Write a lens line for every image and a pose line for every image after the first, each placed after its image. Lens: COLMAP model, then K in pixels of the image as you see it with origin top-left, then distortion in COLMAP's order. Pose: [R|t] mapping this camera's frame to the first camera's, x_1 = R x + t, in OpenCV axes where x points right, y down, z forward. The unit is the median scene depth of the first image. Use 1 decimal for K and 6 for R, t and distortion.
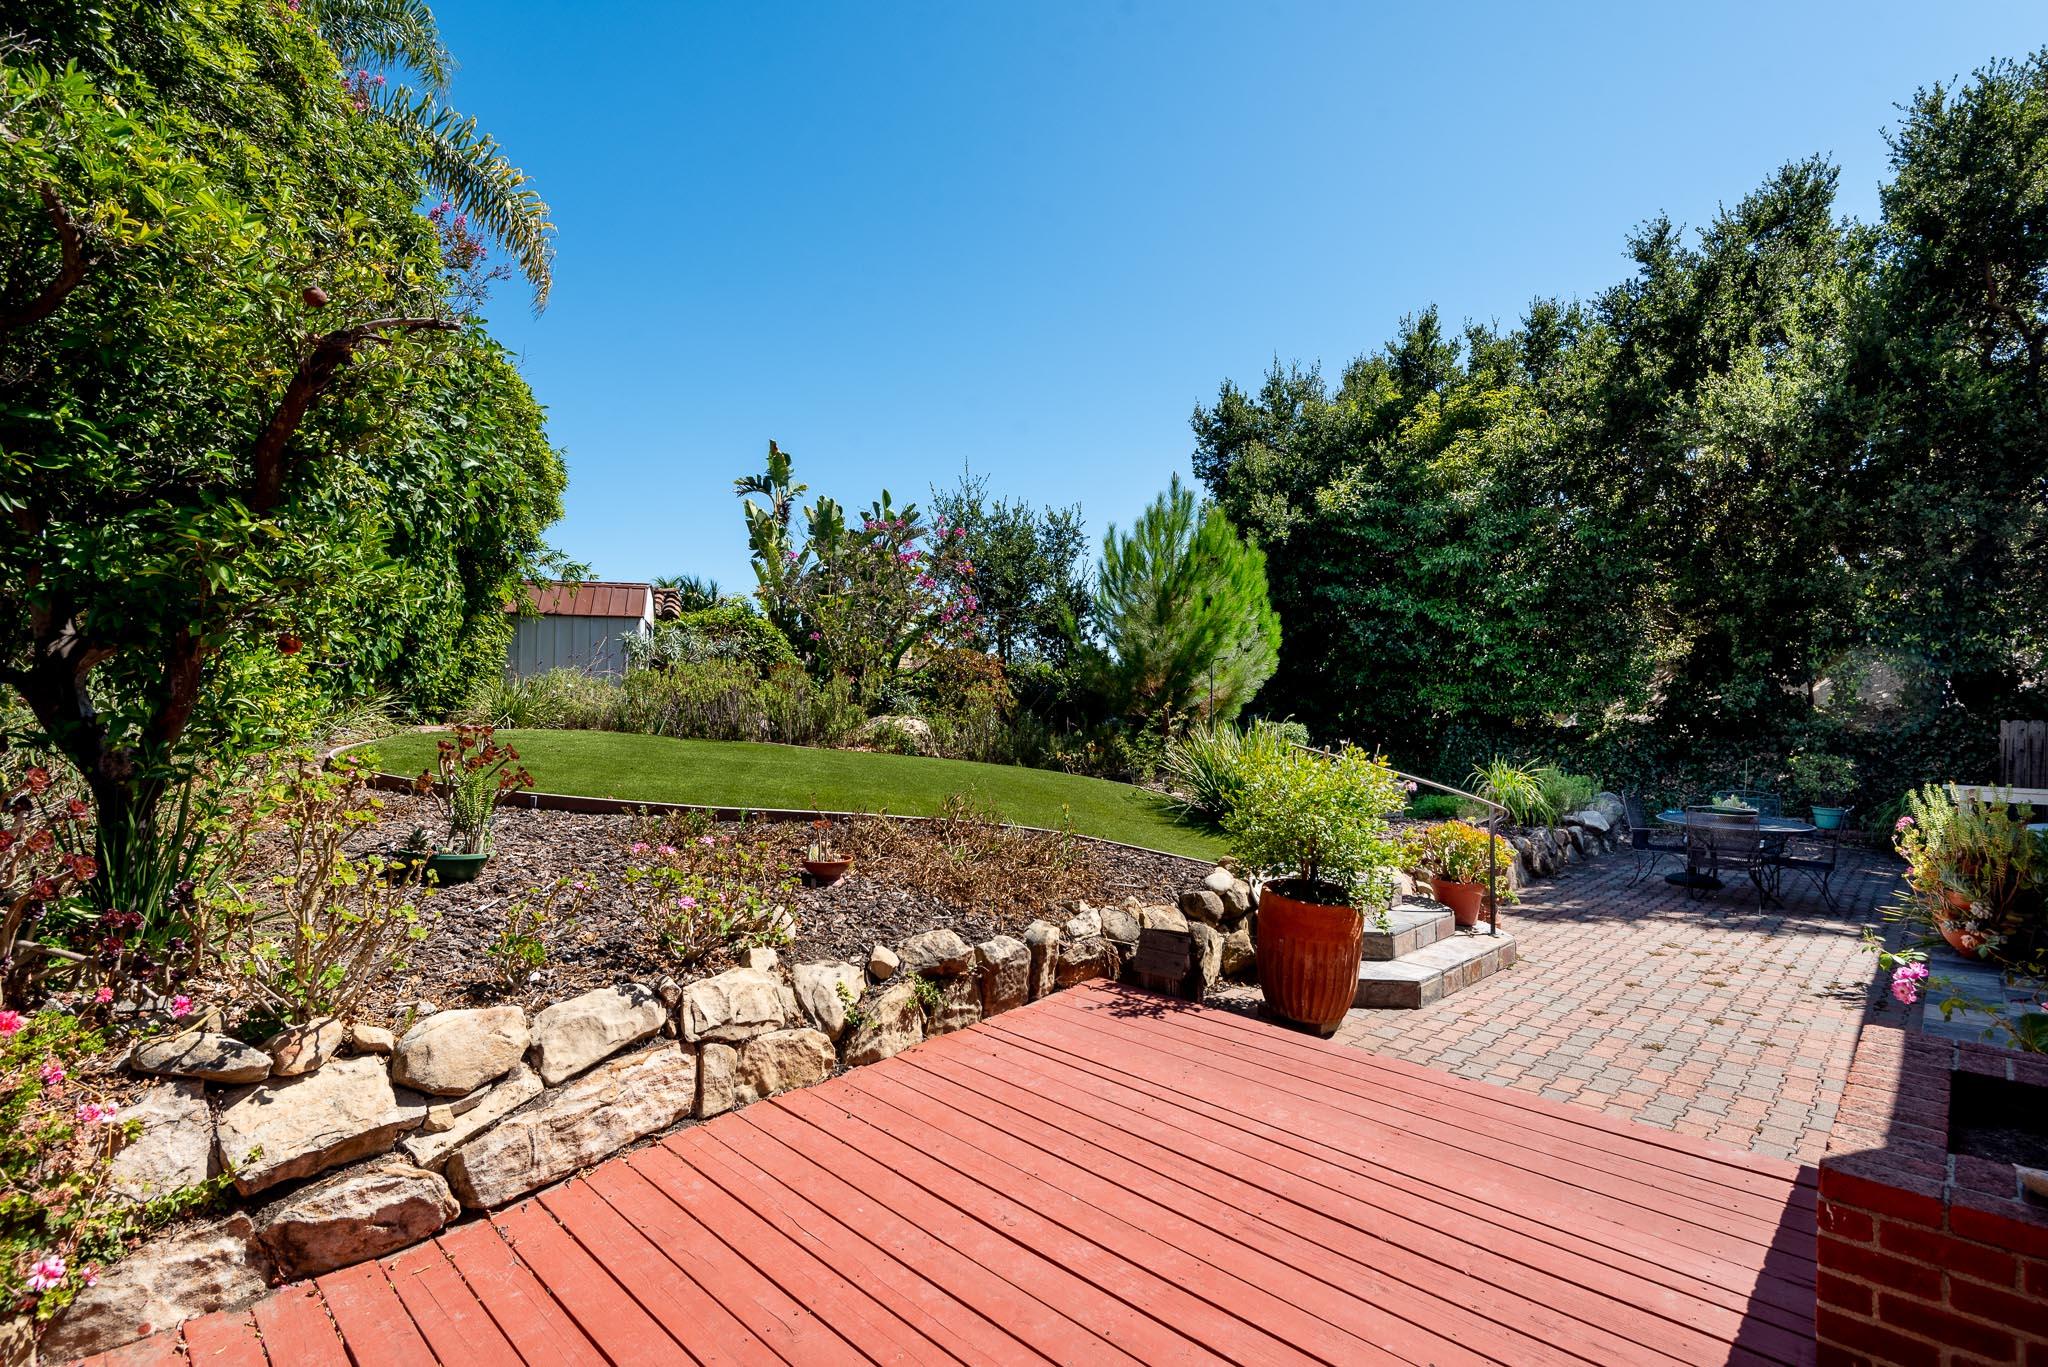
lens RADIAL K [[950.8, 0, 1021.7], [0, 950.8, 690.4], [0, 0, 1]] dist [-0.002927, -0.000529]
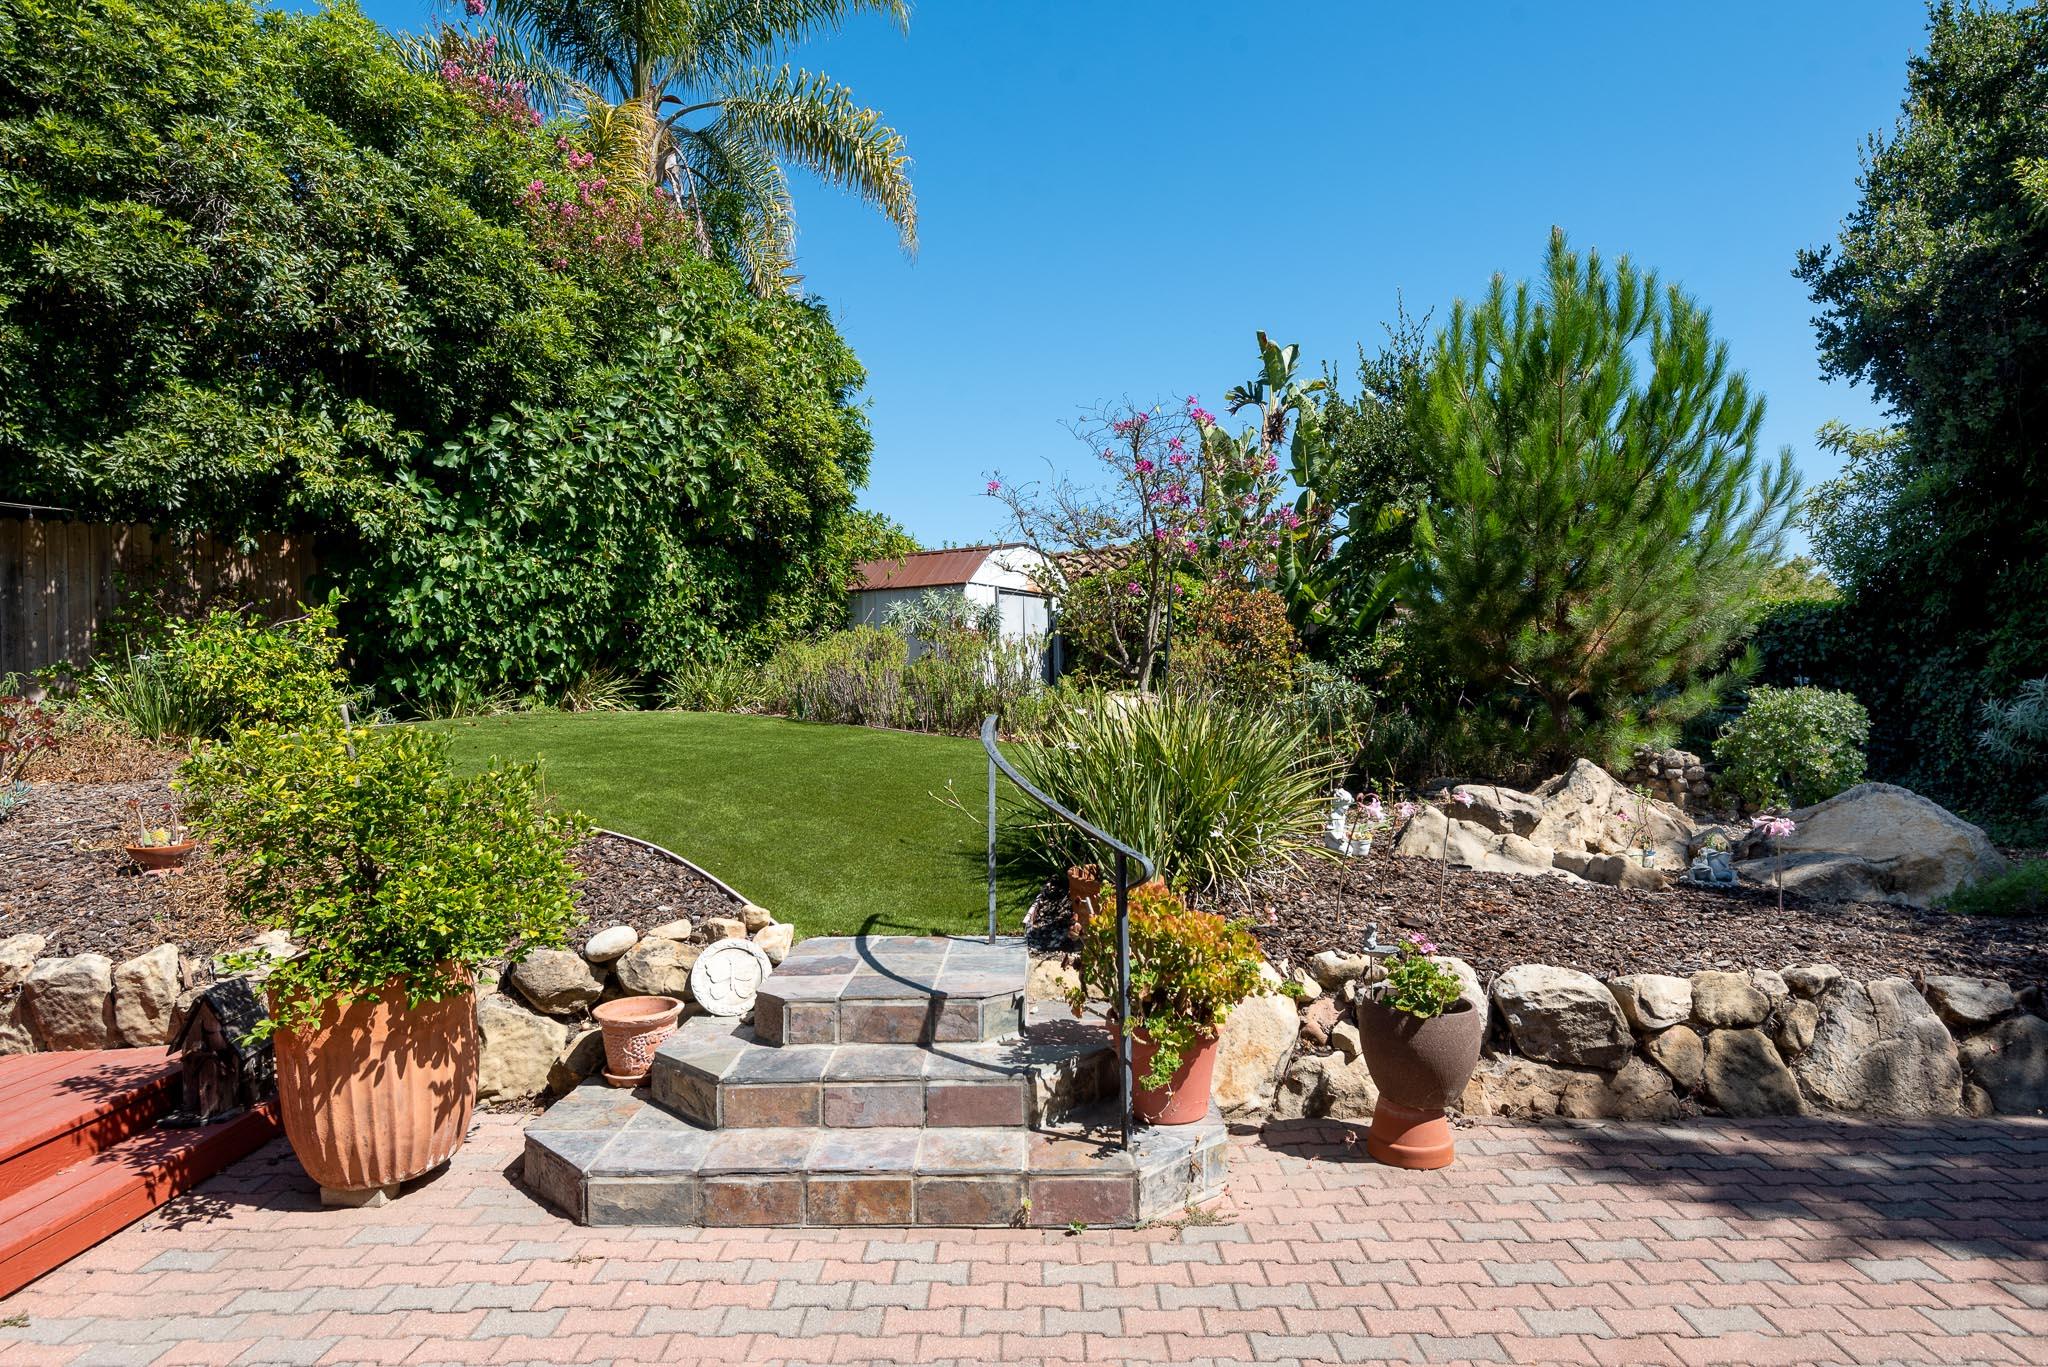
lens RADIAL K [[1233.1, 0, 1020.2], [0, 1233.1, 685.9], [0, 0, 1]] dist [0.000315, 0.001139]
pose [[0.693724, -0.028987, -0.719657, 0.396518], [0.031616, 0.999452, -0.009780, 0.022037], [0.719547, -0.015968, 0.694260, 0.267521]]
